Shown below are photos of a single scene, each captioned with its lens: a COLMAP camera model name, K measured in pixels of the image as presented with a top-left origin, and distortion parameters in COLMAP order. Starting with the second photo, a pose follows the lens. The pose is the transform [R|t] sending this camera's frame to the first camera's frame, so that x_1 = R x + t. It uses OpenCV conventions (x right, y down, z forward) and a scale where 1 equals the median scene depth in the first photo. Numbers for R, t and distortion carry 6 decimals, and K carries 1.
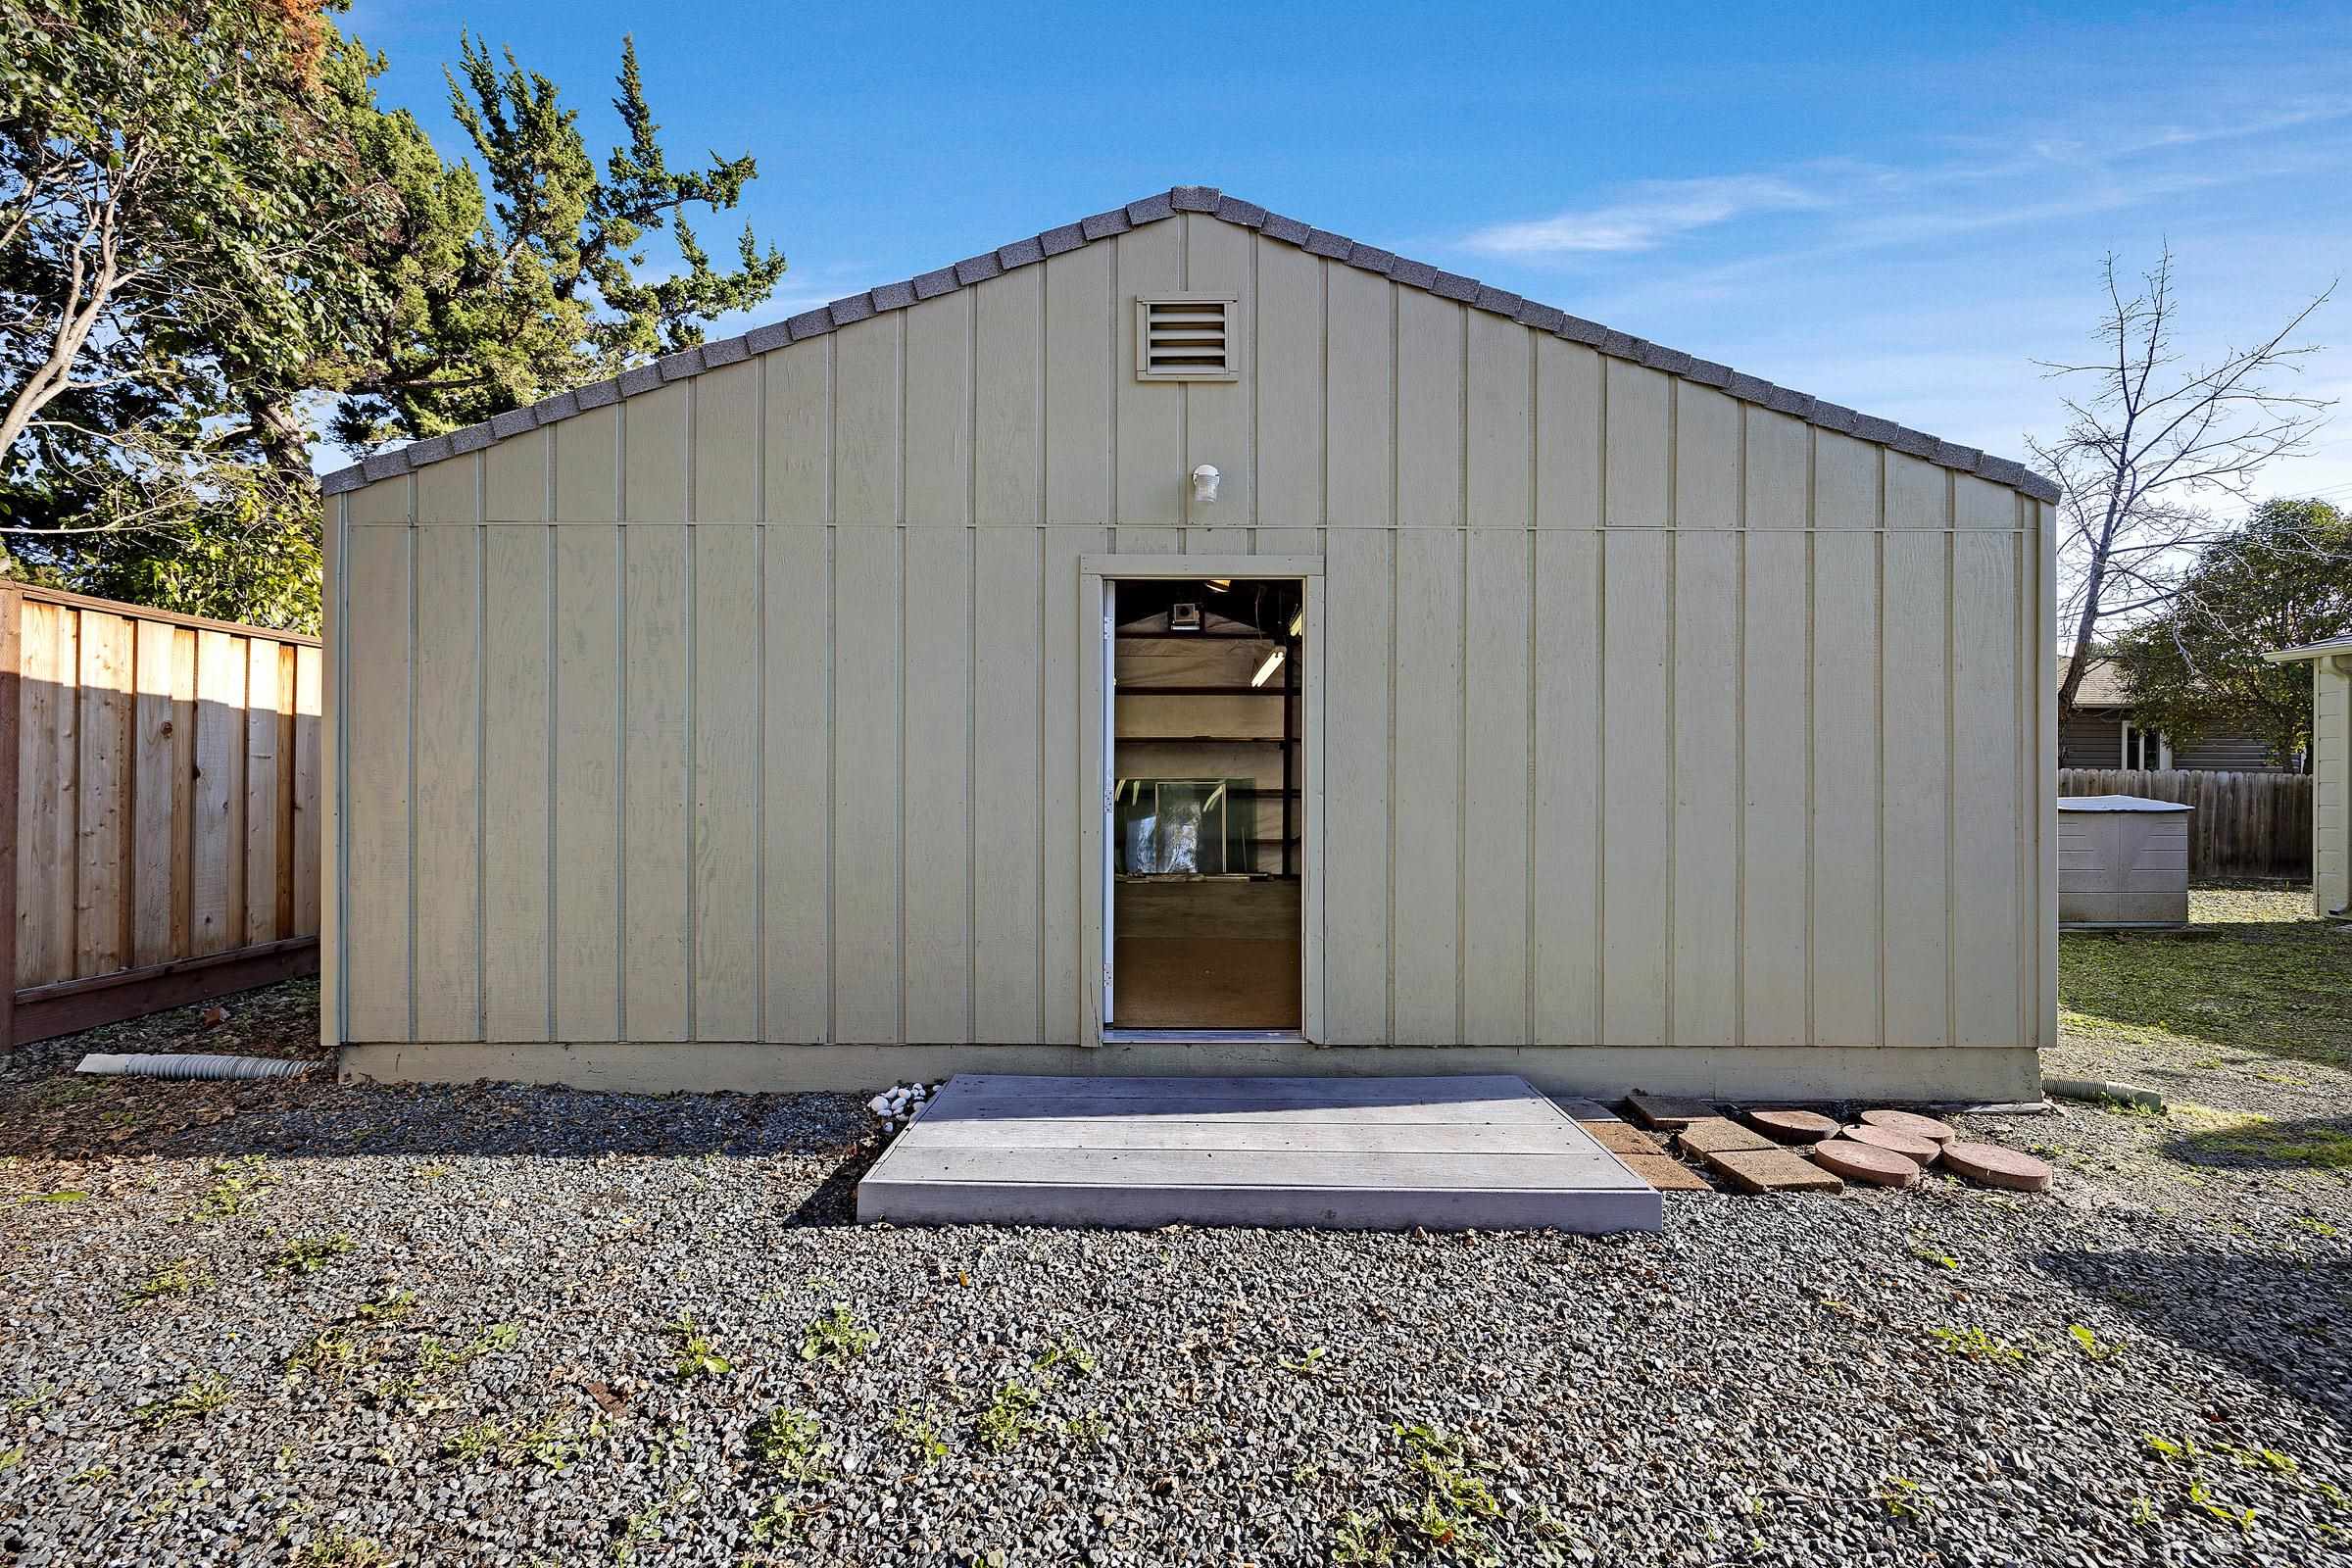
lens RADIAL K [[947.2, 0, 1179.2], [0, 947.2, 781.1], [0, 0, 1]] dist [-0.002271, -0.000028]
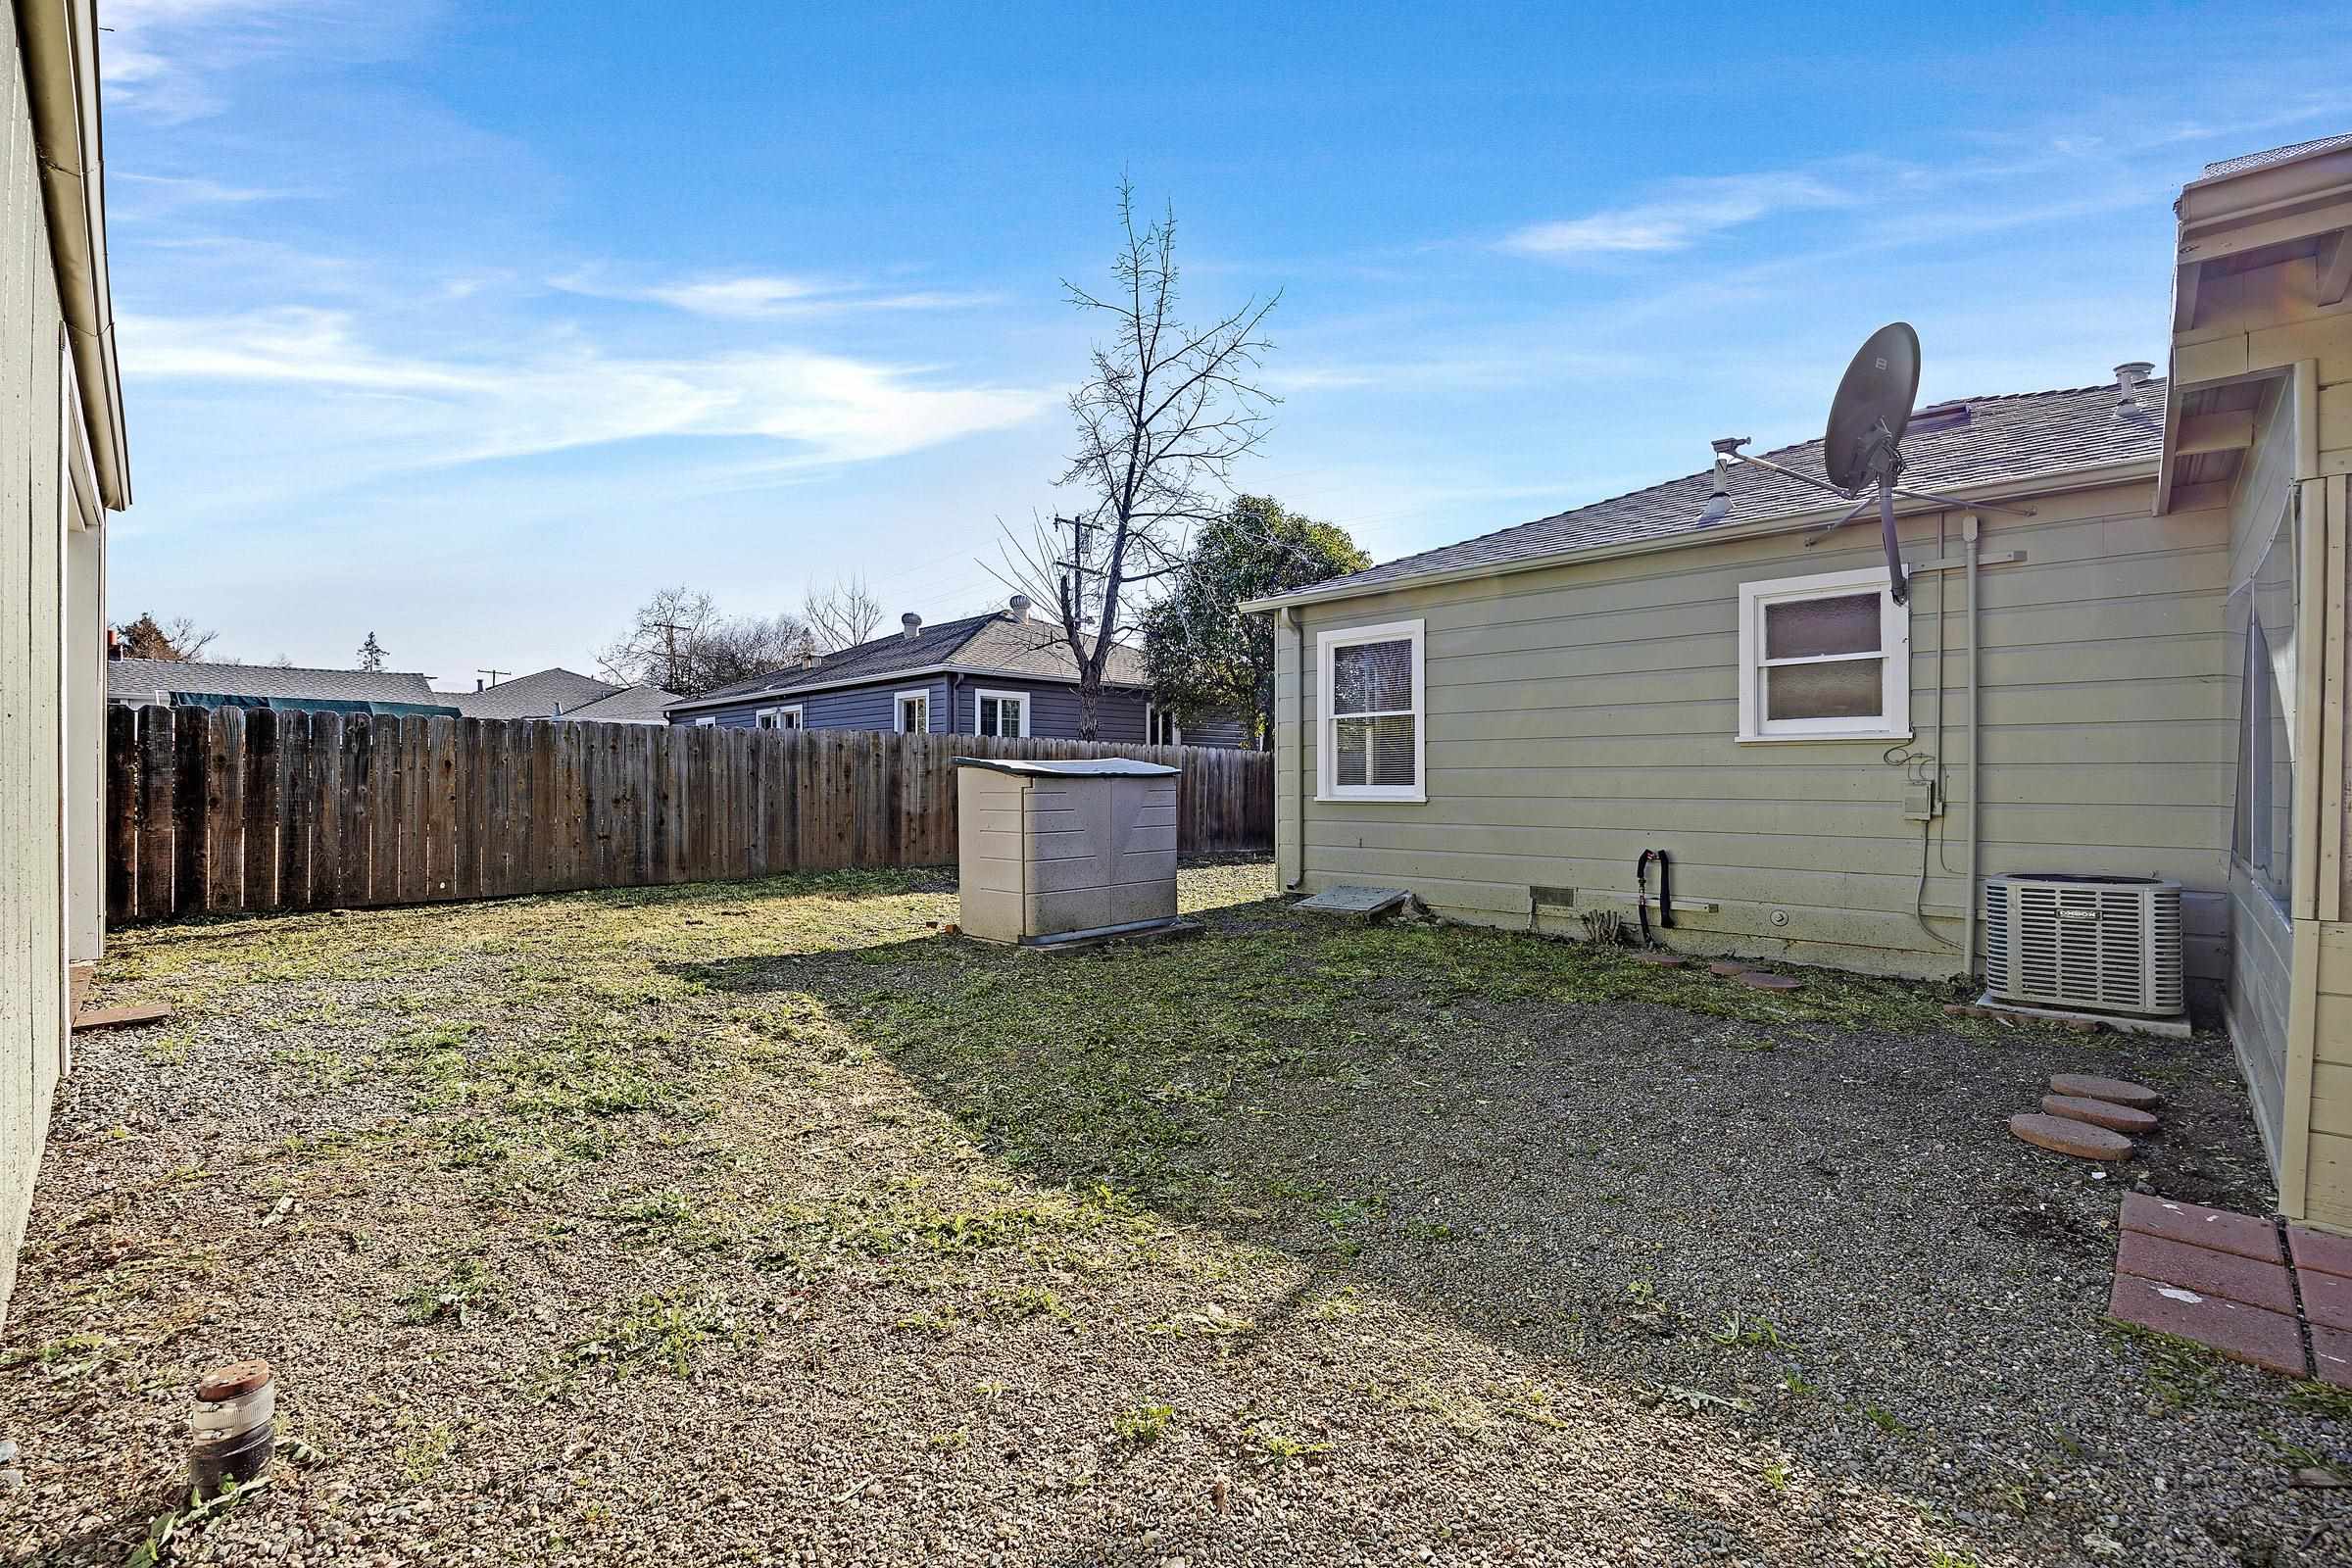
lens RADIAL K [[1024.4, 0, 1180.9], [0, 1024.4, 781.1], [0, 0, 1]] dist [-0.019850, -0.000983]
pose [[0.697509, -0.005967, 0.716552, 0.291638], [0.004807, 0.999982, 0.003648, 0.021230], [-0.716560, 0.000900, 0.697525, 0.255444]]
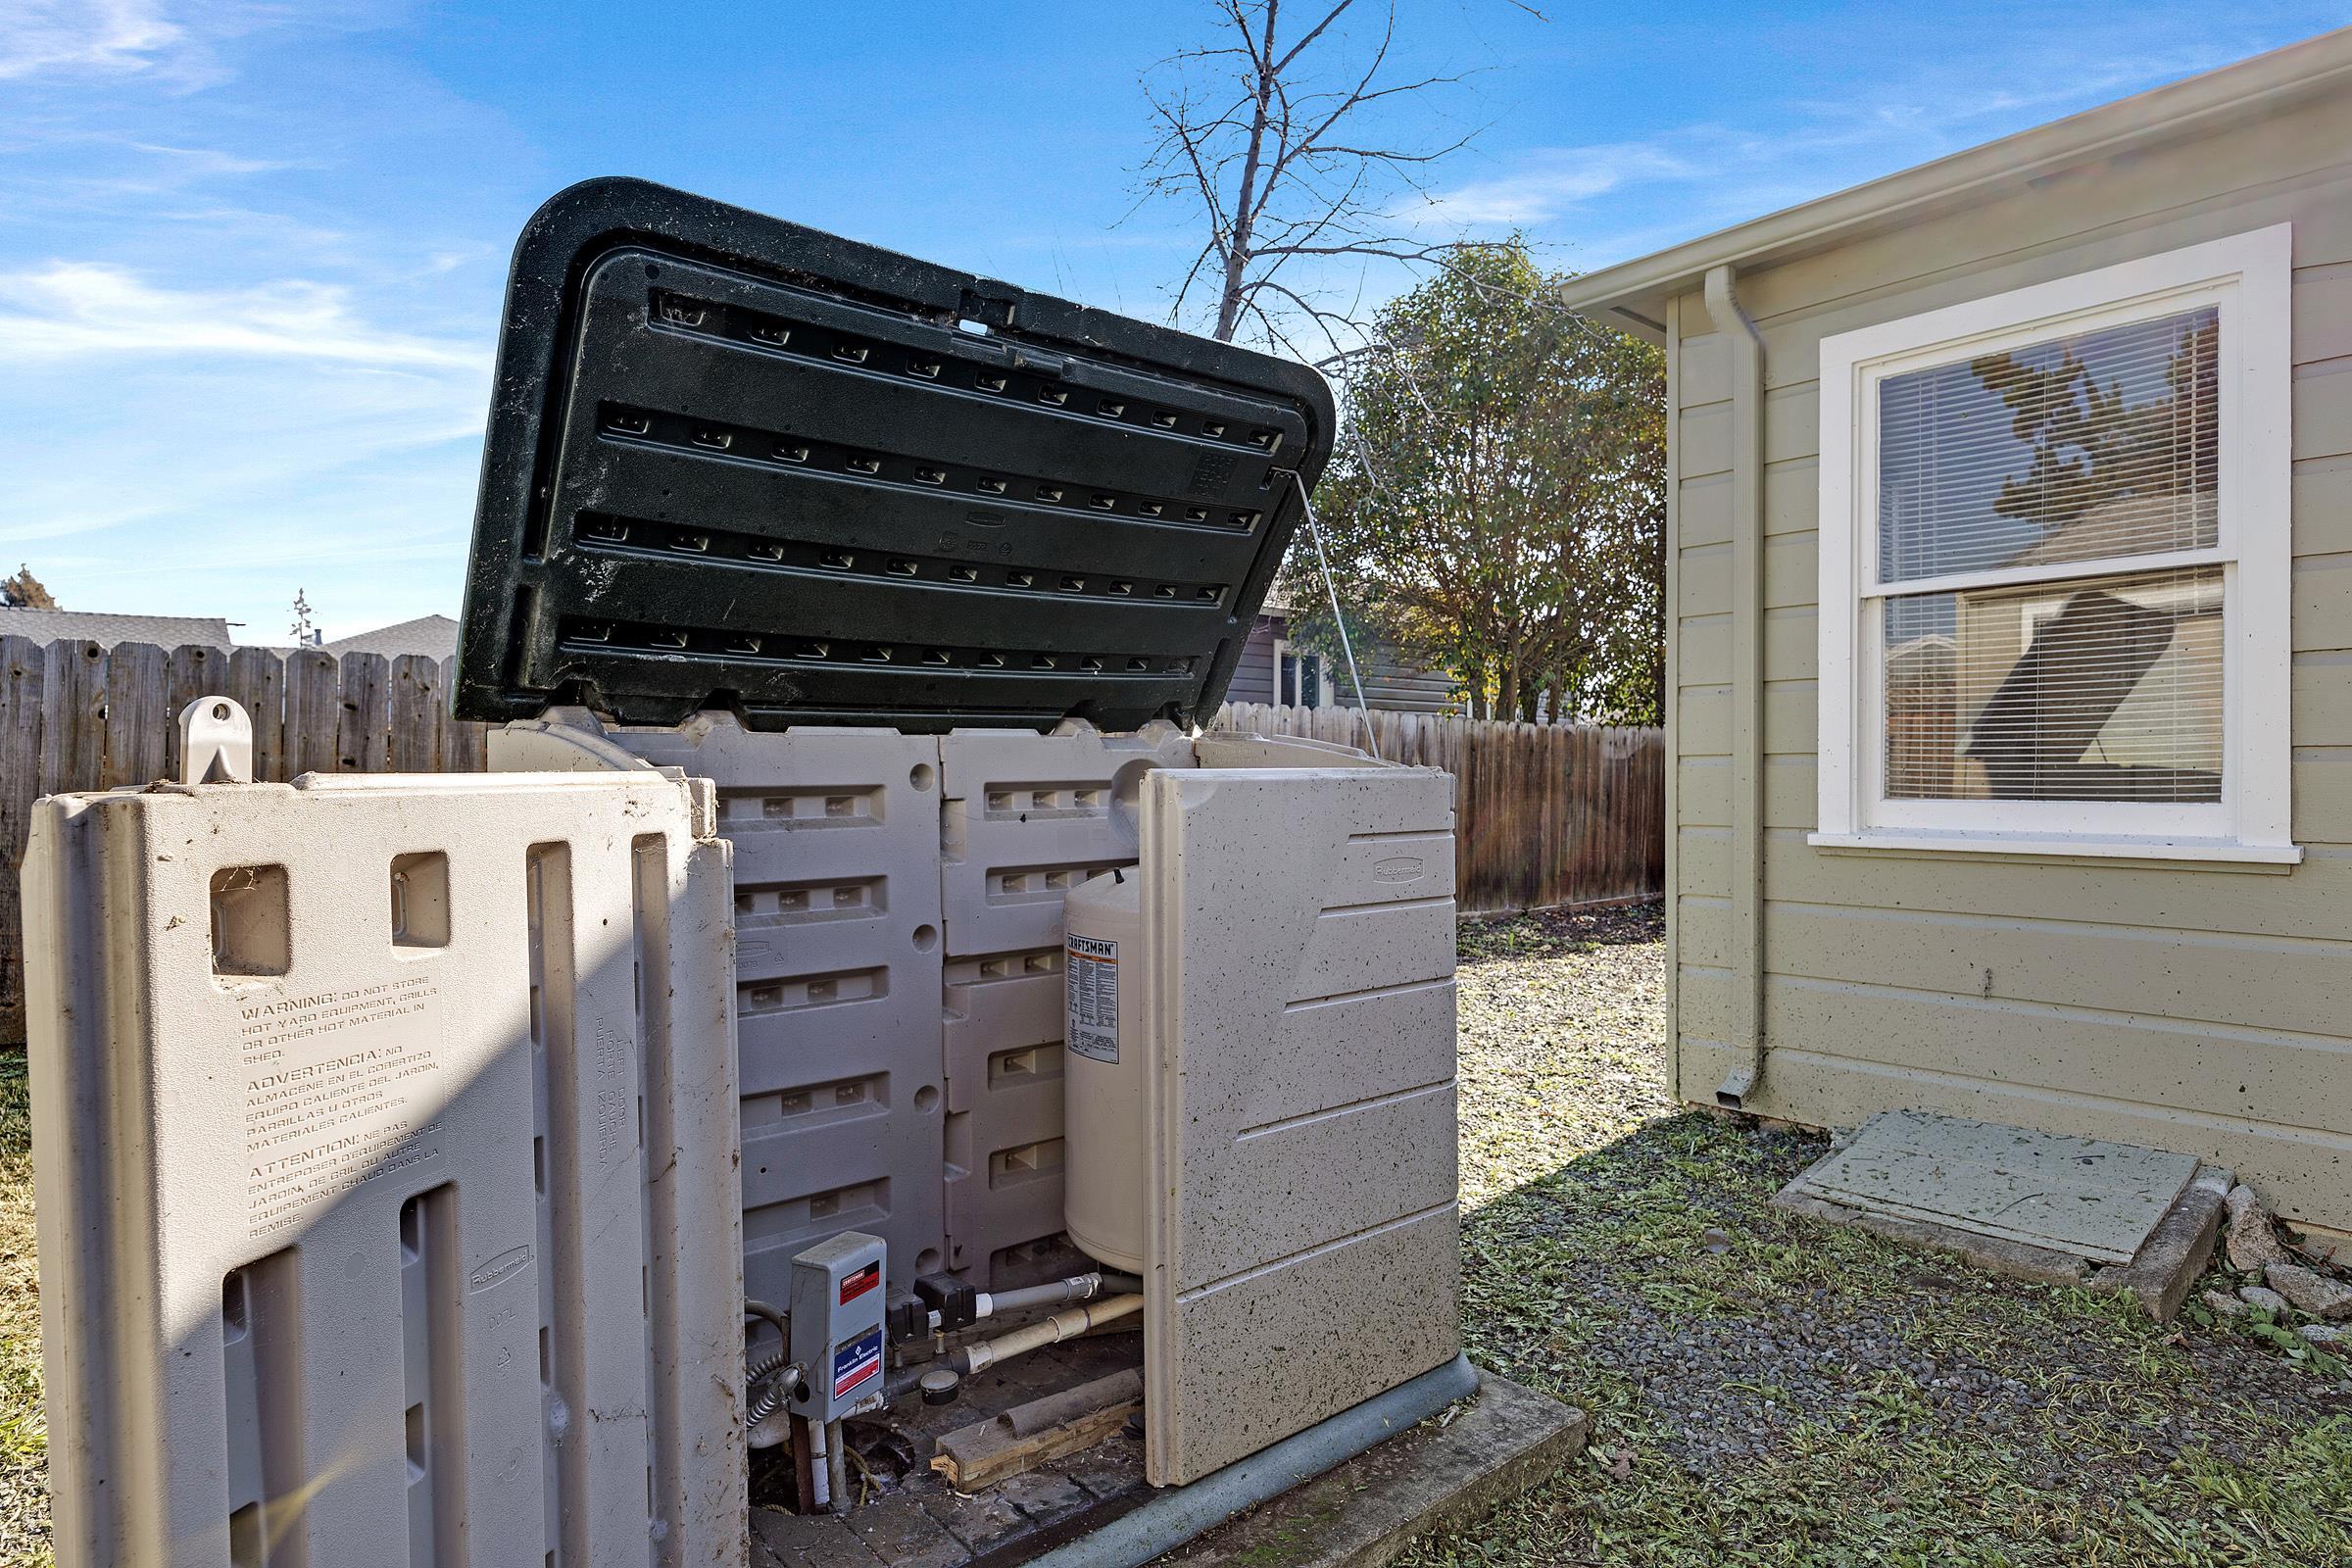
lens RADIAL K [[1325.8, 0, 1178.6], [0, 1325.8, 786.8], [0, 0, 1]] dist [-0.000098, -0.000084]
pose [[0.763688, -0.011941, 0.645475, 0.528725], [0.004059, 0.999898, 0.013695, 0.019725], [-0.645572, -0.007839, 0.763659, 0.515304]]
